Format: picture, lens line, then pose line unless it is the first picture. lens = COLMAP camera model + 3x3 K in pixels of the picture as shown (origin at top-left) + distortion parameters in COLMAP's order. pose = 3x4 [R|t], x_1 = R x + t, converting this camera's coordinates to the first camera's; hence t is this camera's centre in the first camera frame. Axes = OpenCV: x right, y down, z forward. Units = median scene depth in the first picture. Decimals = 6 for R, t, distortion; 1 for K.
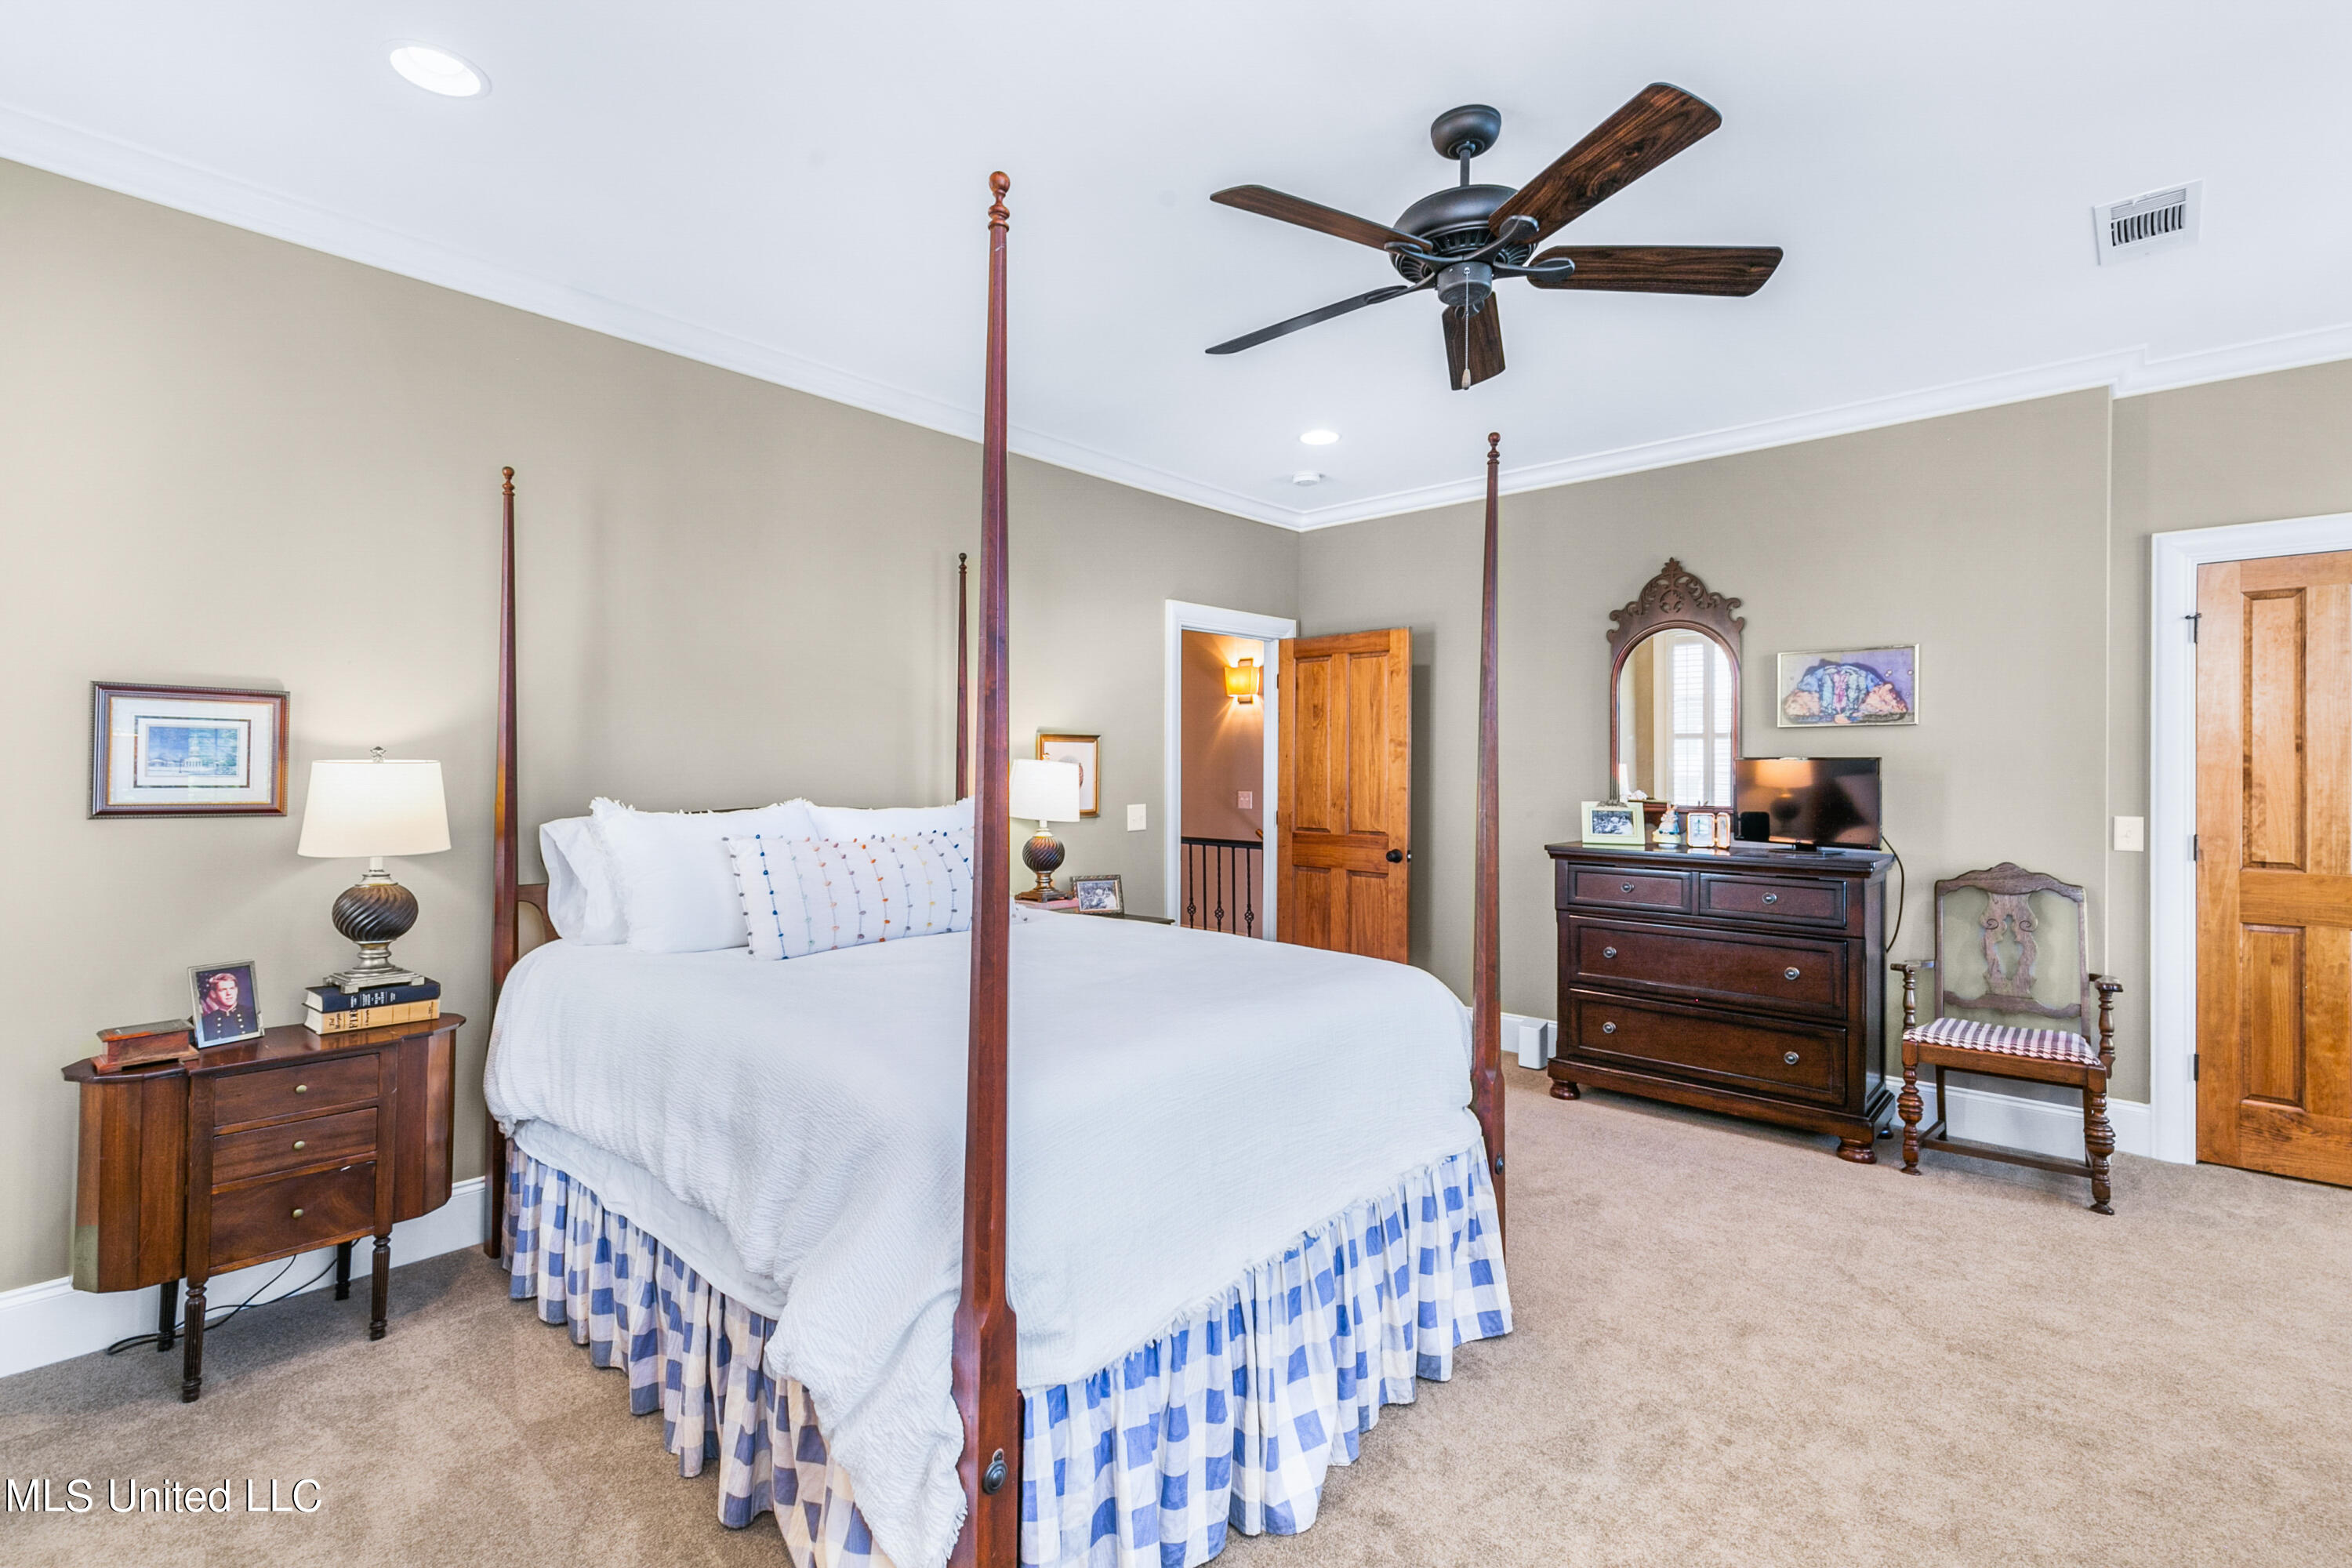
lens RADIAL K [[1069.8, 0, 1167.1], [0, 1069.8, 760.5], [0, 0, 1]] dist [0.004327, 0.000093]
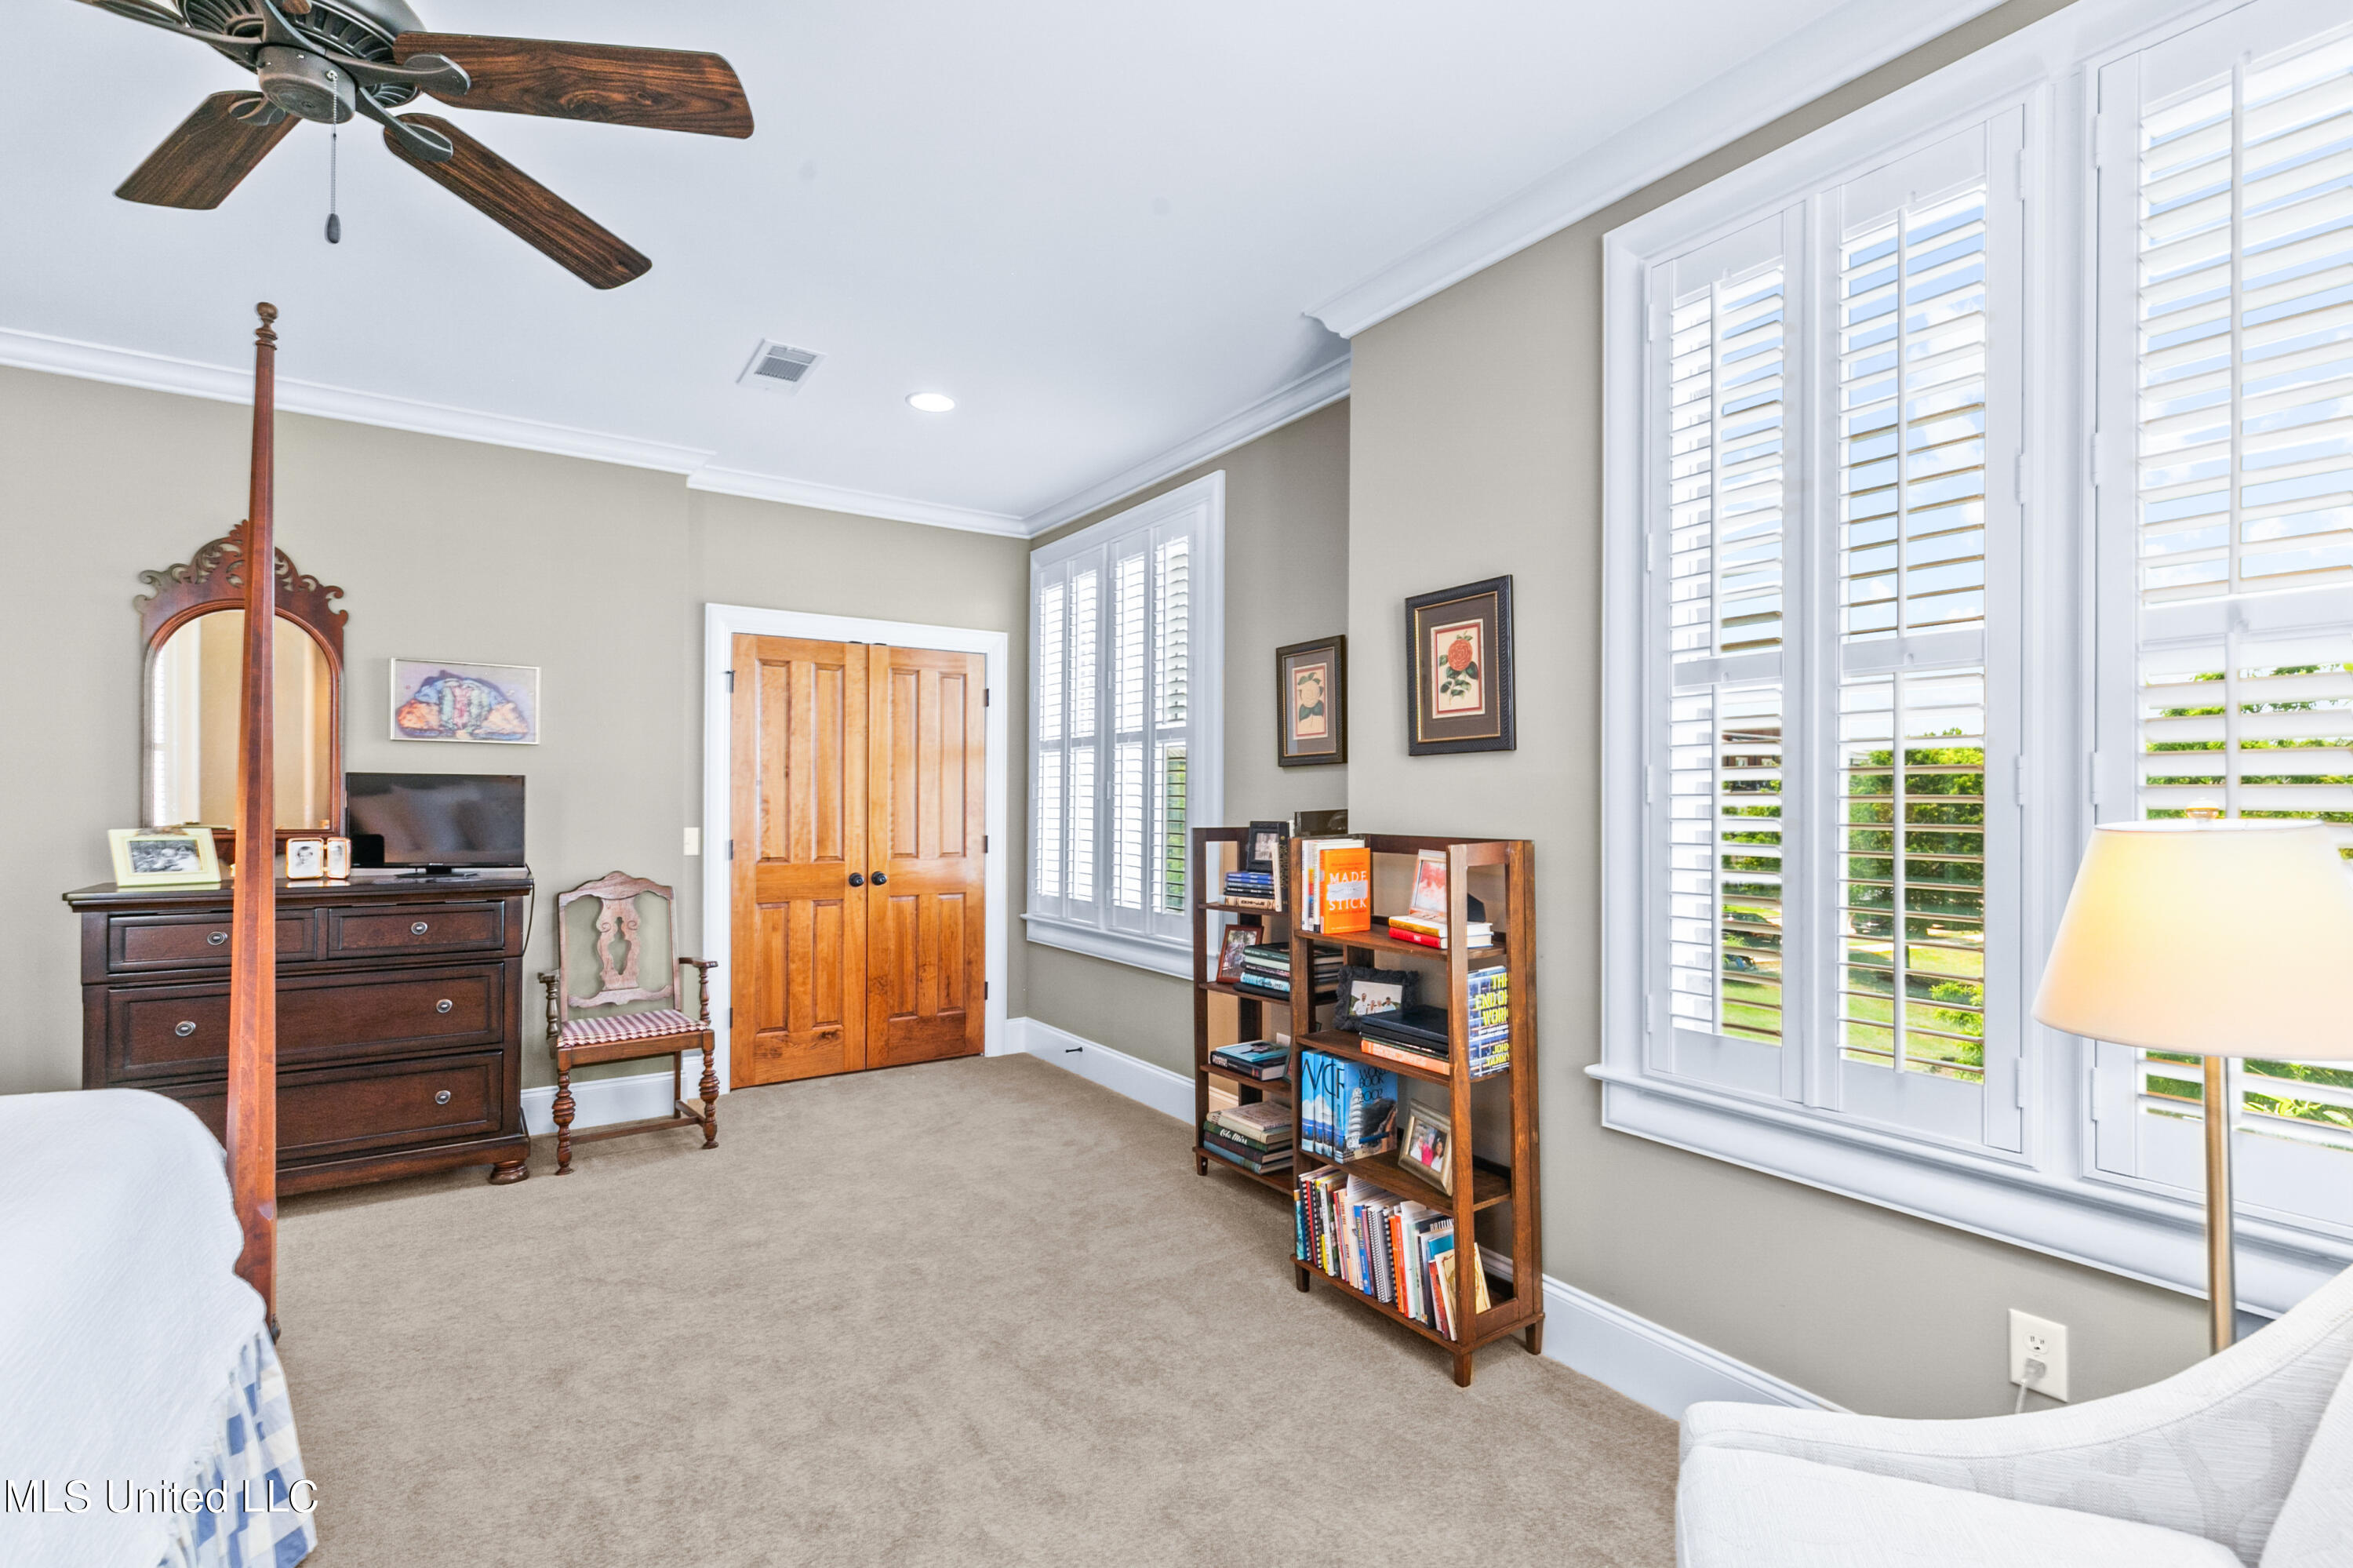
lens RADIAL K [[1070.3, 0, 1157.8], [0, 1070.3, 794.0], [0, 0, 1]] dist [0.004327, 0.000093]
pose [[0.237729, 0.003773, 0.971324, -0.184997], [-0.012565, 0.999921, -0.000809, 0.008440], [-0.971250, -0.012012, 0.237758, 0.193790]]
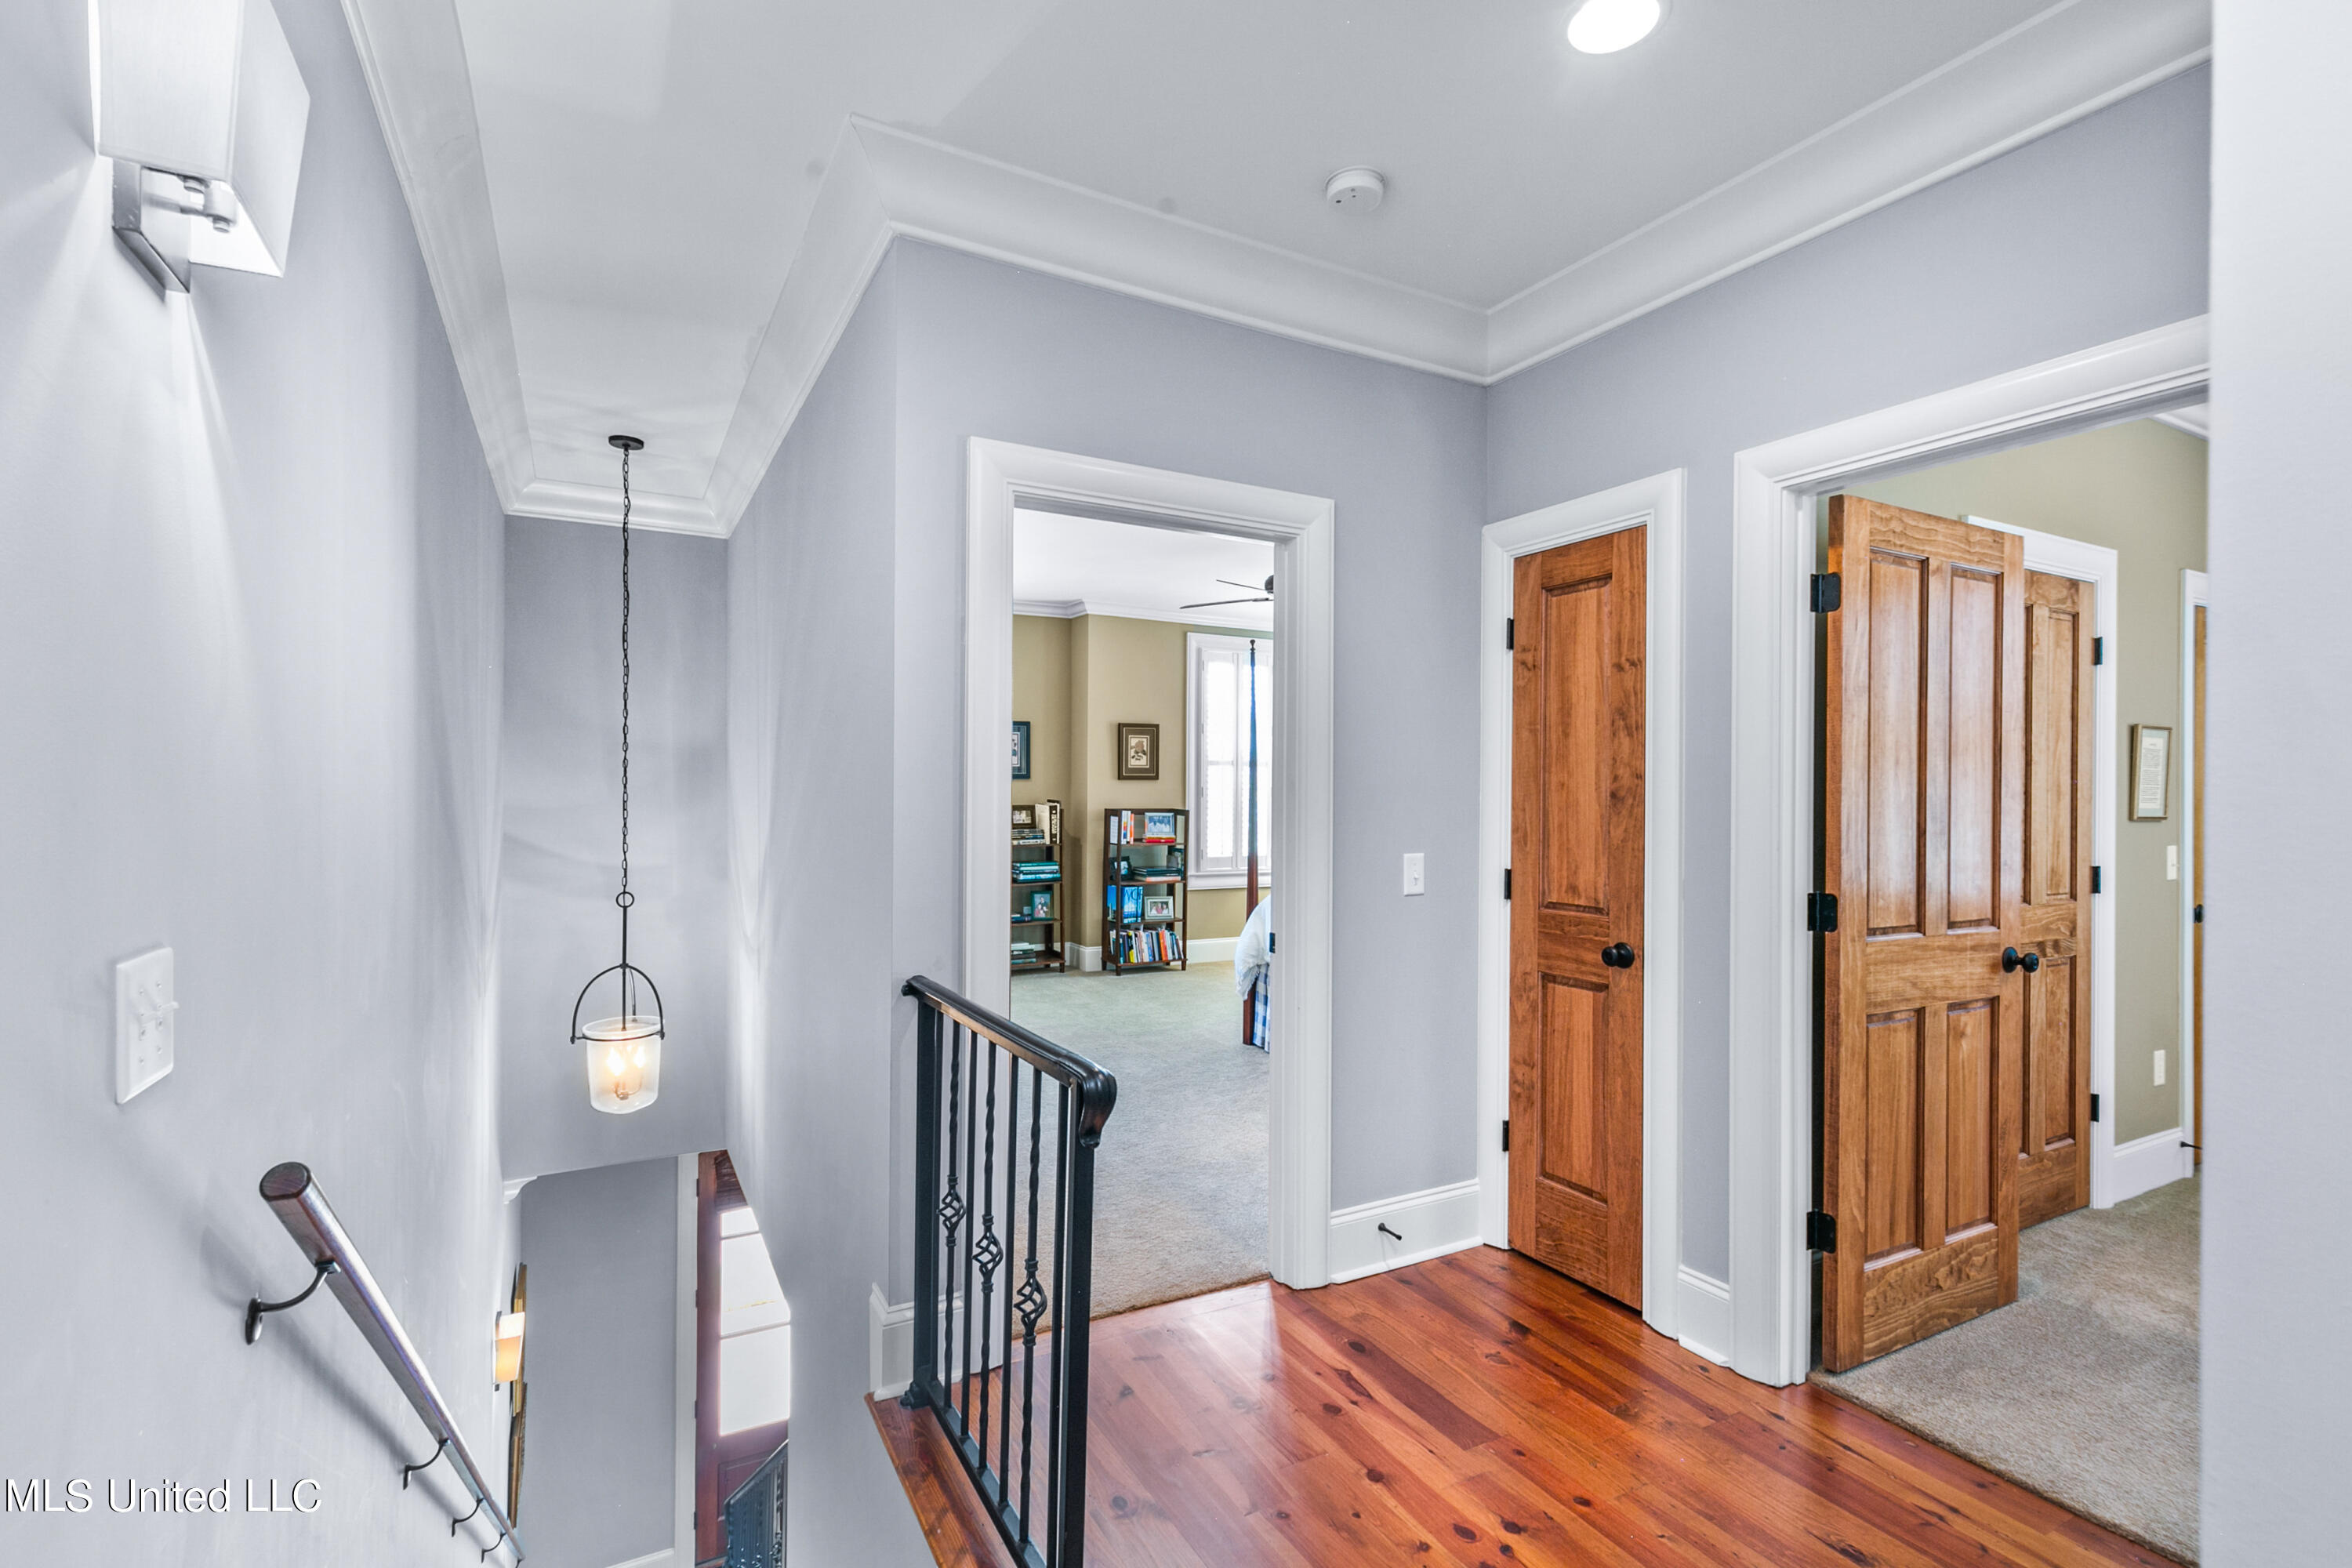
lens RADIAL K [[1069.8, 0, 1172.7], [0, 1069.8, 797.6], [0, 0, 1]] dist [0.004327, 0.000093]
pose [[-0.953097, -0.007757, 0.302564, -0.137640], [-0.013150, 0.999789, -0.015792, 0.047123], [-0.302378, -0.019030, -0.952998, 2.264416]]
